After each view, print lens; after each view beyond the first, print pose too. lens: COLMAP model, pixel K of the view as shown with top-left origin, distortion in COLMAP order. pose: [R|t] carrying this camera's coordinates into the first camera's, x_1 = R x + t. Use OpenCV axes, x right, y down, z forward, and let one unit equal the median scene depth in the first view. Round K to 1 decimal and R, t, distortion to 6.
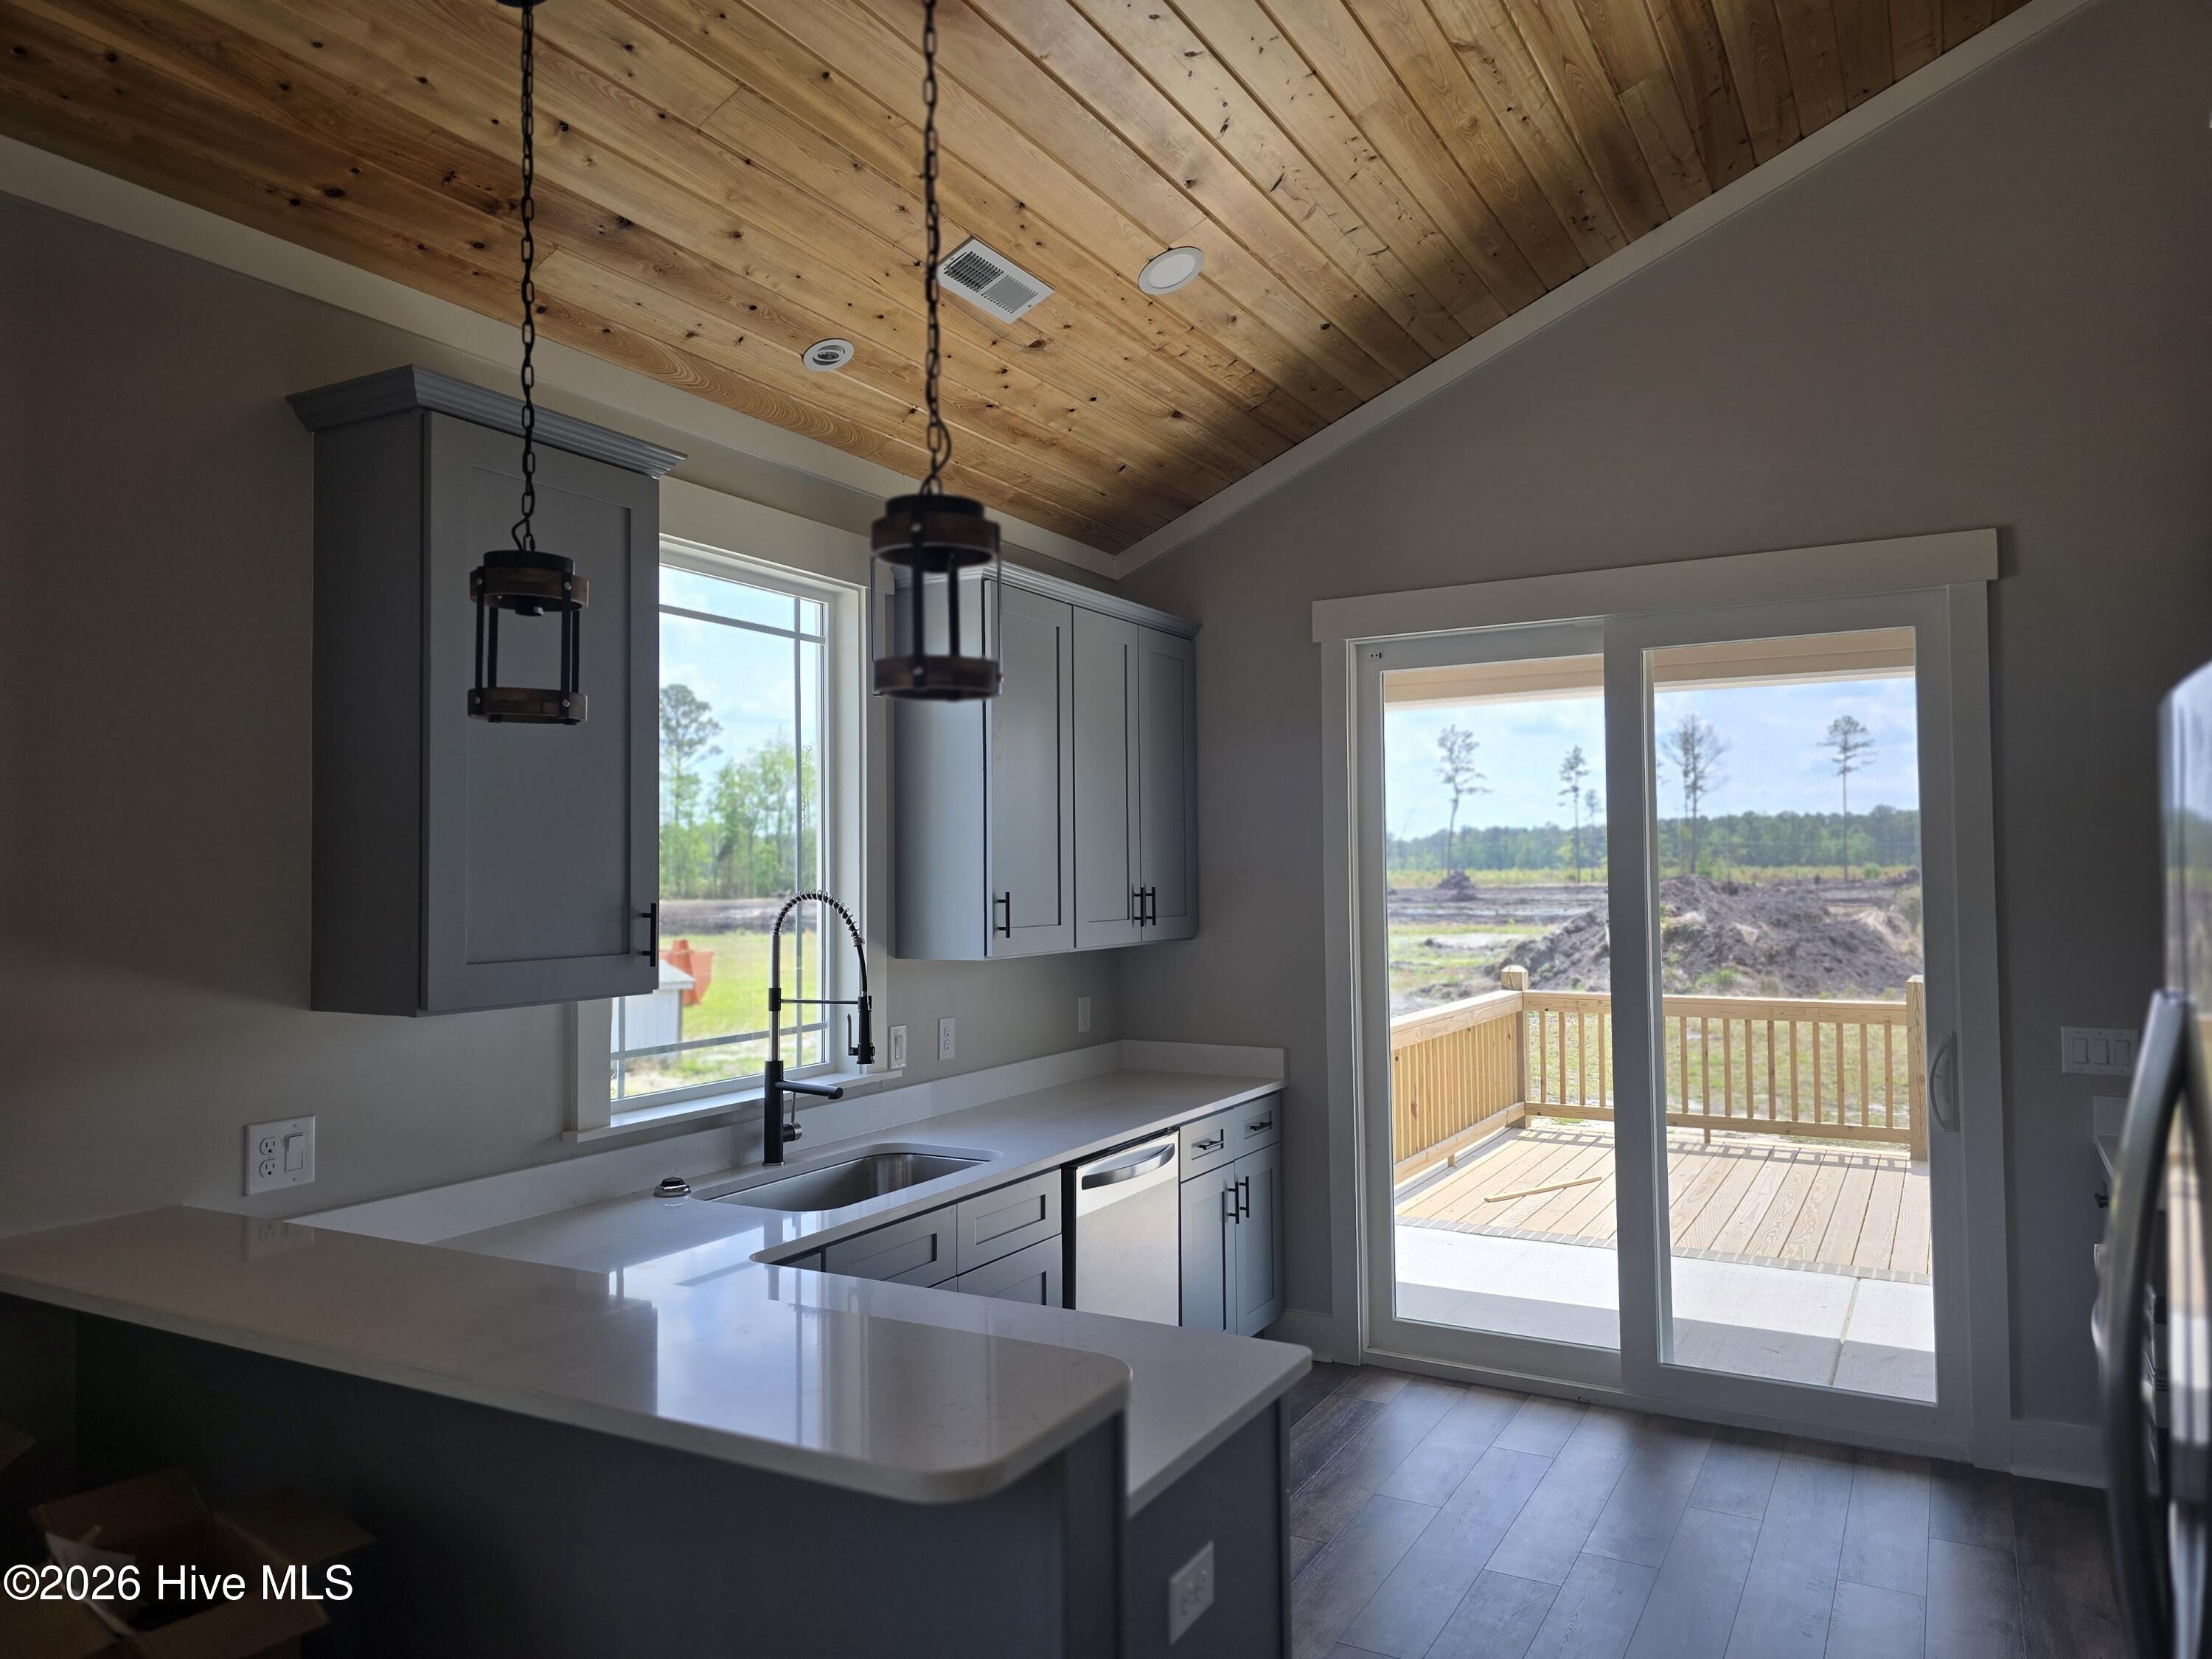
lens RADIAL K [[1497.8, 0, 1109.5], [0, 1497.8, 819.6], [0, 0, 1]] dist [0.059079, -0.053591]
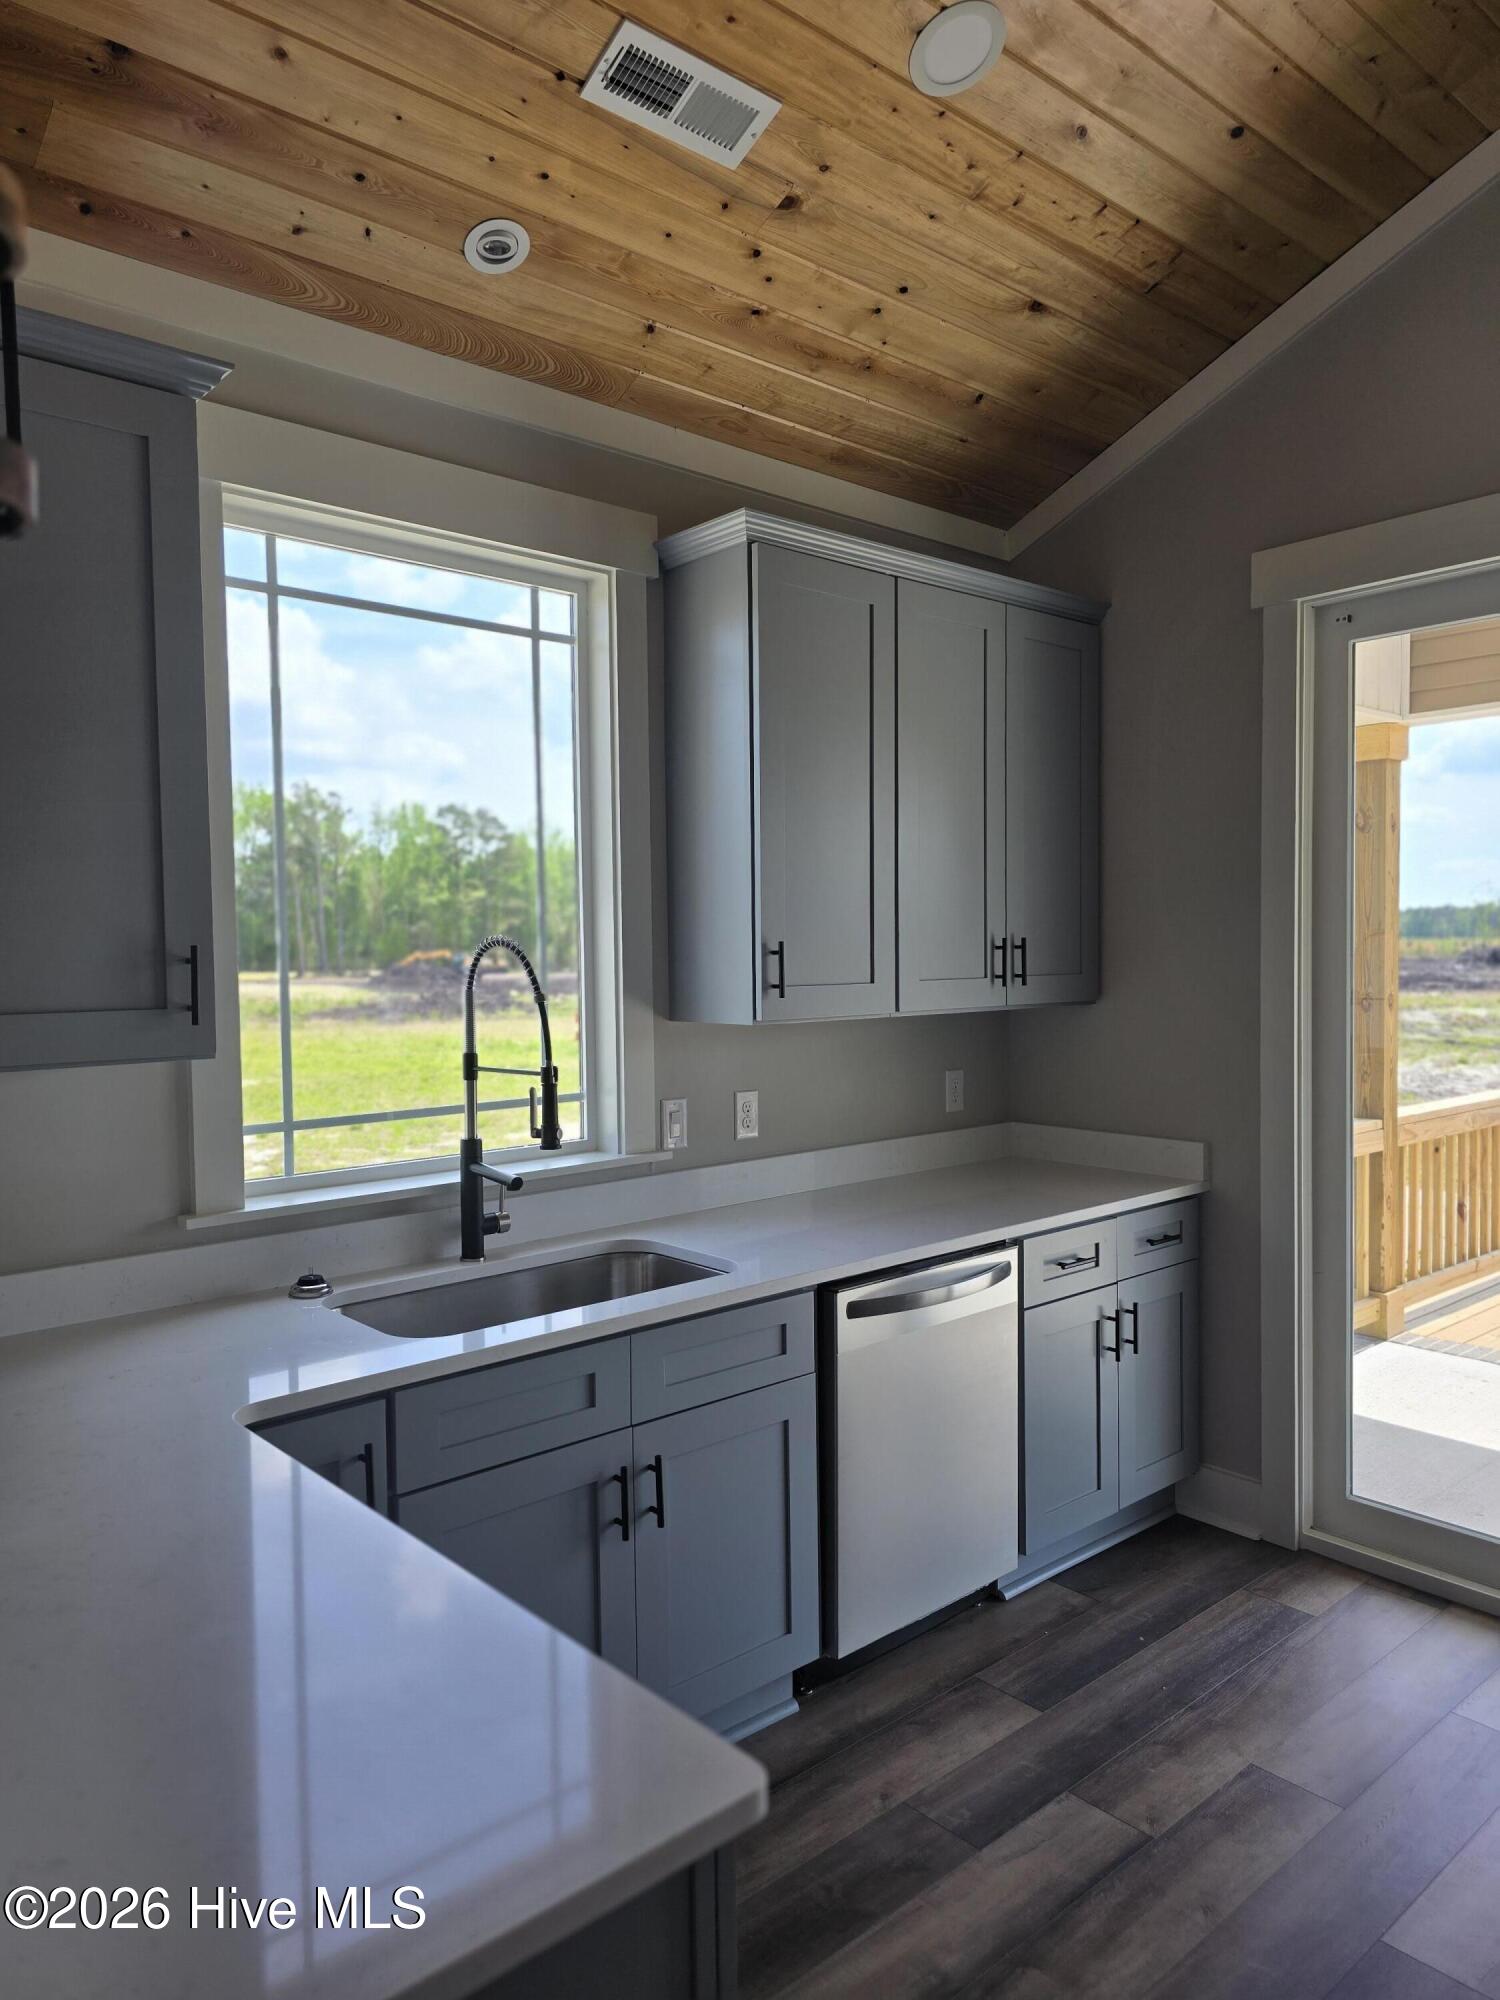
lens RADIAL K [[1354.2, 0, 730.6], [0, 1354.2, 998.6], [0, 0, 1]] dist [0.059079, -0.053591]
pose [[0.940233, 0.011736, -0.340329, 0.152523], [0.014898, 0.997031, 0.075540, 0.023930], [0.340205, -0.076095, 0.937267, 0.306823]]
